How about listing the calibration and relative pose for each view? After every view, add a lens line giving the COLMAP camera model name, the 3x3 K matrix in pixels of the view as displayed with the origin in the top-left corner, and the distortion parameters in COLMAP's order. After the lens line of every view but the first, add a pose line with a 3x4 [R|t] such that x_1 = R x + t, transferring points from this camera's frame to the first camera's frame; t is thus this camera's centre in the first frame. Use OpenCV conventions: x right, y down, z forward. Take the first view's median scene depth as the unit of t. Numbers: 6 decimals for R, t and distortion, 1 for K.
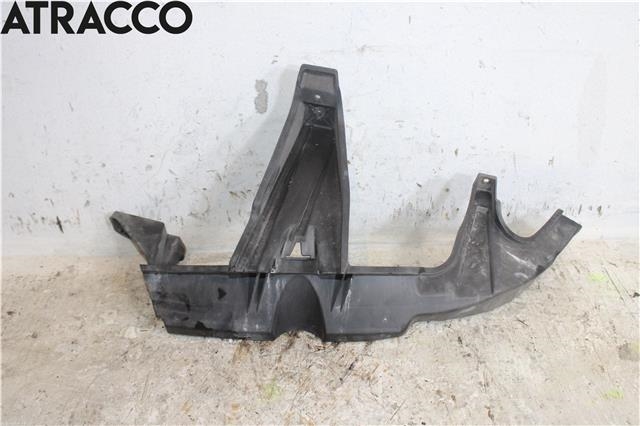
lens RADIAL K [[676.8, 0, 319.8], [0, 676.8, 213.8], [0, 0, 1]] dist [-0.076101, 0.000000]
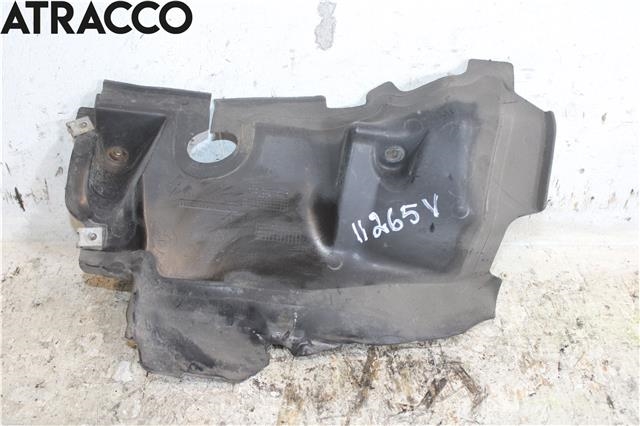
lens RADIAL K [[766.0, 0, 326.7], [0, 766.0, 215.3], [0, 0, 1]] dist [-0.055724, 0.000000]
pose [[0.999308, 0.036185, 0.008588, -0.088134], [-0.036811, 0.995269, 0.089913, -0.056300], [-0.005294, -0.090167, 0.995913, 0.244835]]
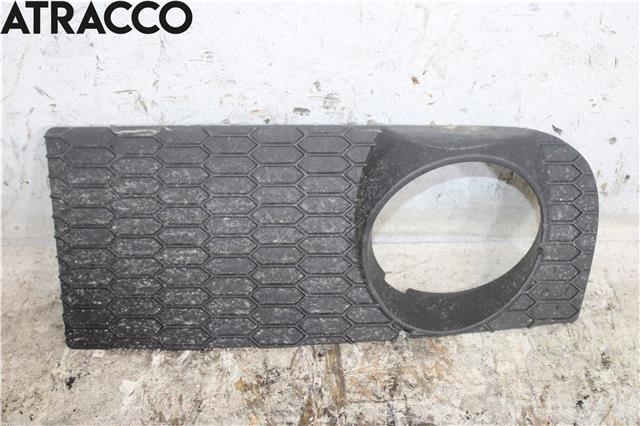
lens RADIAL K [[872.6, 0, 321.9], [0, 872.6, 218.5], [0, 0, 1]] dist [-0.031078, 0.000000]
pose [[0.999701, 0.024046, 0.004519, -0.025346], [-0.024464, 0.985284, 0.169163, -0.090274], [-0.000385, -0.169223, 0.985578, 0.417673]]
